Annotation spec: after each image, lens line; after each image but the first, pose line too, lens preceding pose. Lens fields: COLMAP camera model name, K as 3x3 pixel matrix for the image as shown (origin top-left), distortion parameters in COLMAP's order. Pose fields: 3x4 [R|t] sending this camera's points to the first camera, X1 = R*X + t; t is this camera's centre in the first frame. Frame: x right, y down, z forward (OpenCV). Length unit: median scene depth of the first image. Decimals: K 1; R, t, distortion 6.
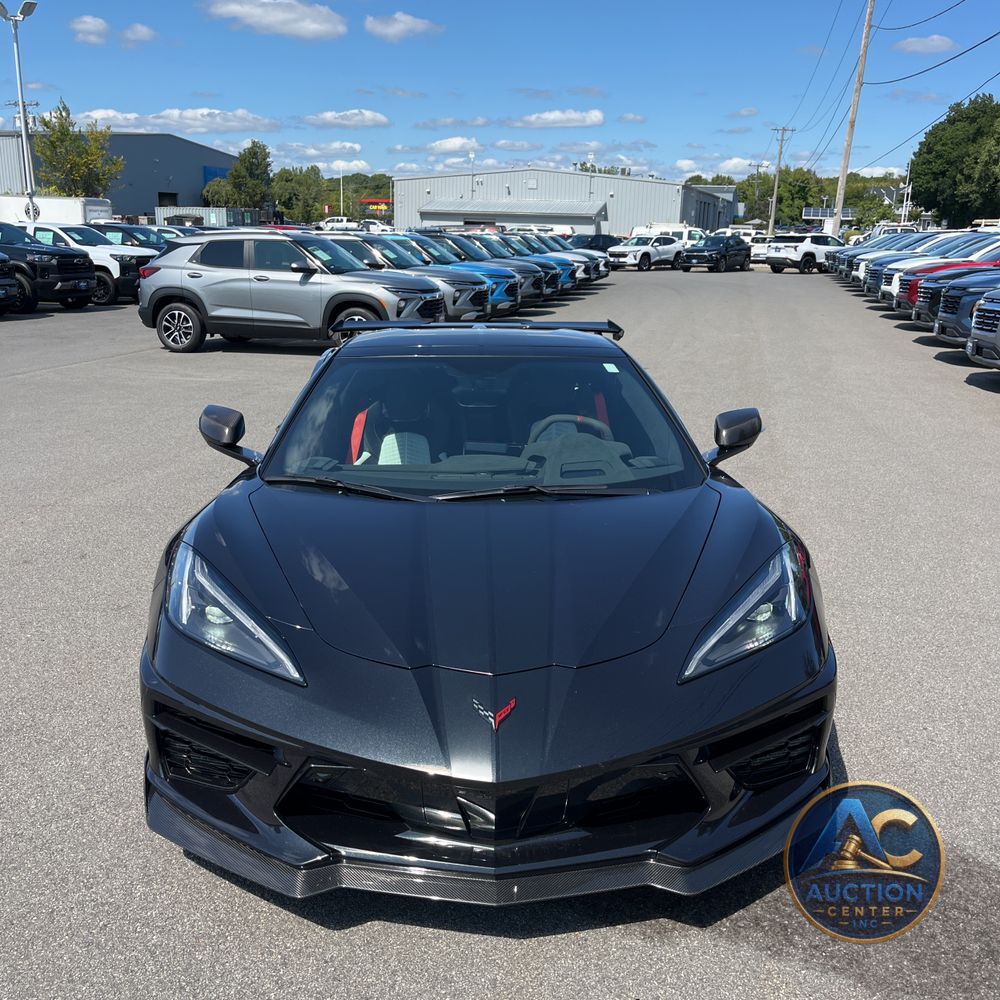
lens RADIAL K [[1015.8, 0, 494.2], [0, 1015.8, 500.7], [0, 0, 1]] dist [0.018459, 0.000000]
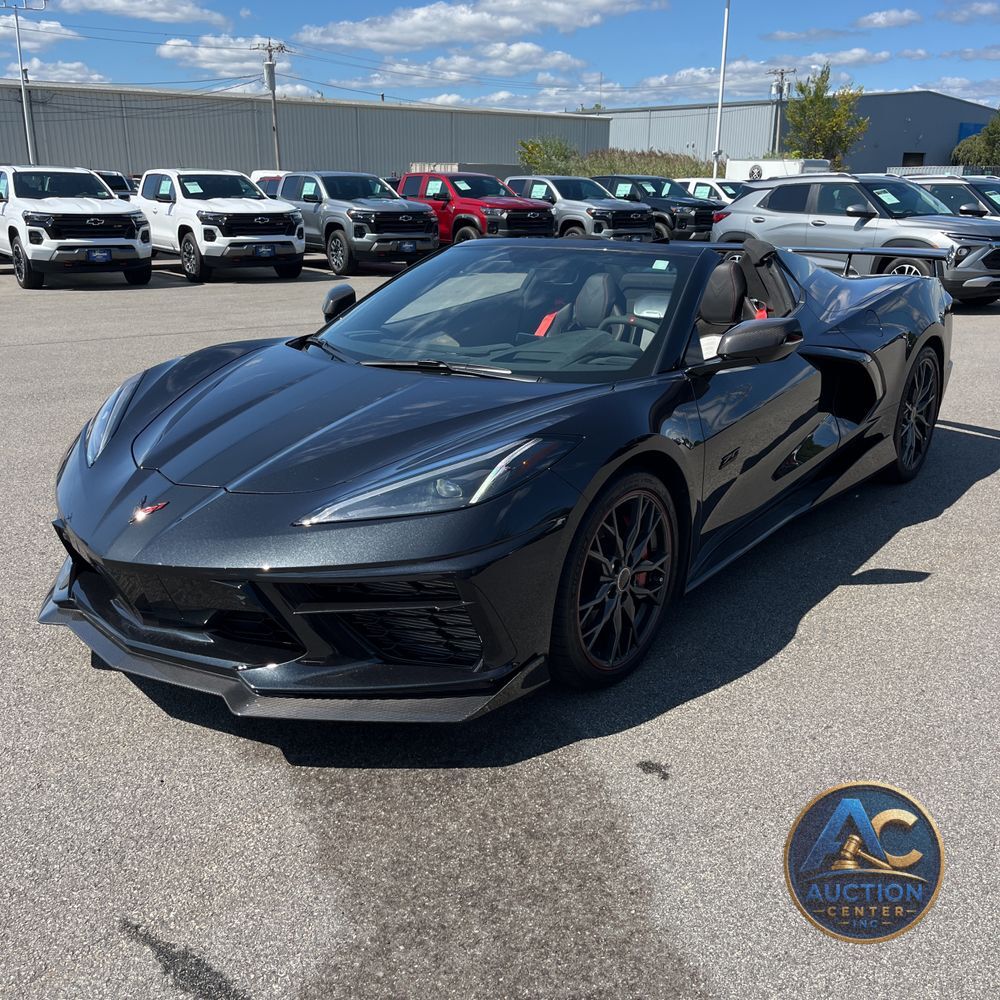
lens RADIAL K [[1015.8, 0, 503.3], [0, 1015.8, 504.7], [0, 0, 1]] dist [0.018459, 0.000000]
pose [[0.776427, 0.177868, -0.604585, 0.171491], [-0.156653, 0.983705, 0.088226, 0.006515], [0.610426, 0.026209, 0.791639, 0.056631]]
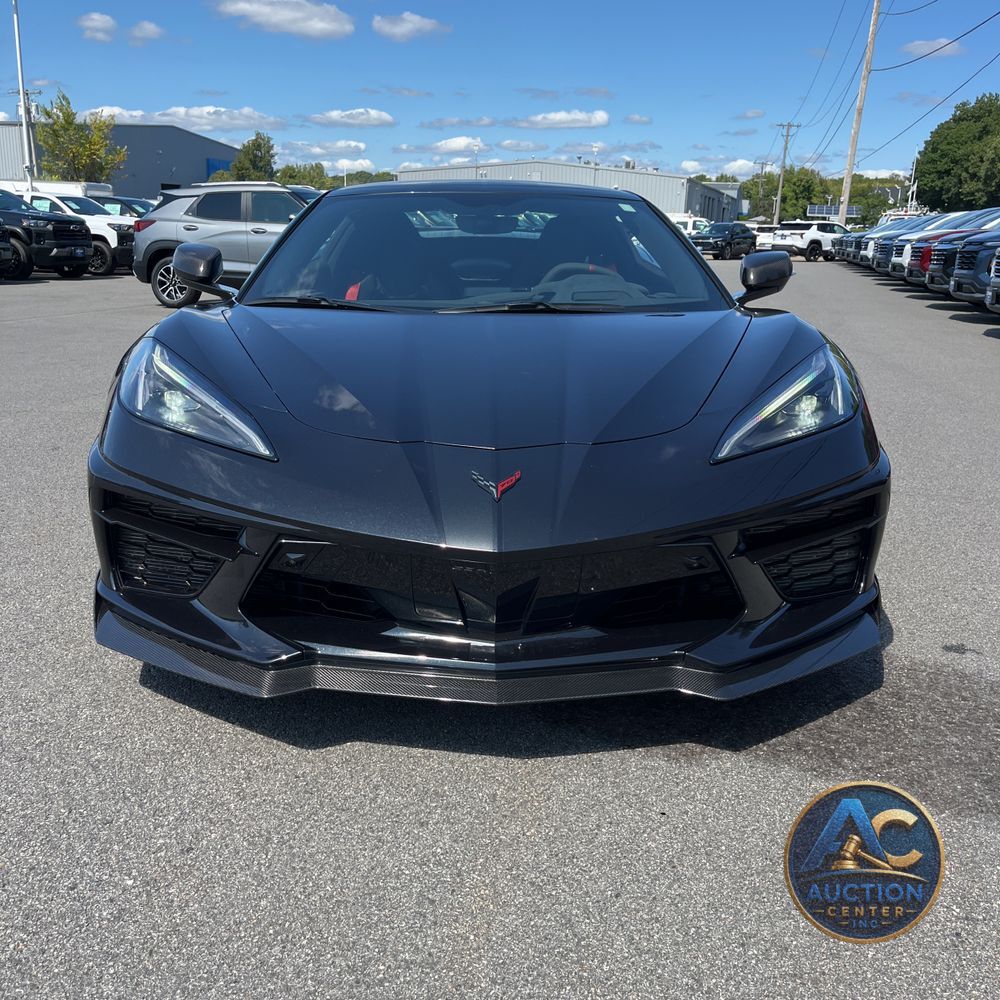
lens RADIAL K [[1015.8, 0, 496.7], [0, 1015.8, 499.1], [0, 0, 1]] dist [0.018459, 0.000000]
pose [[0.999960, 0.008929, 0.001025, -0.000092], [-0.008927, 0.999958, -0.001980, 0.038176], [-0.001043, 0.001971, 0.999998, 0.025510]]
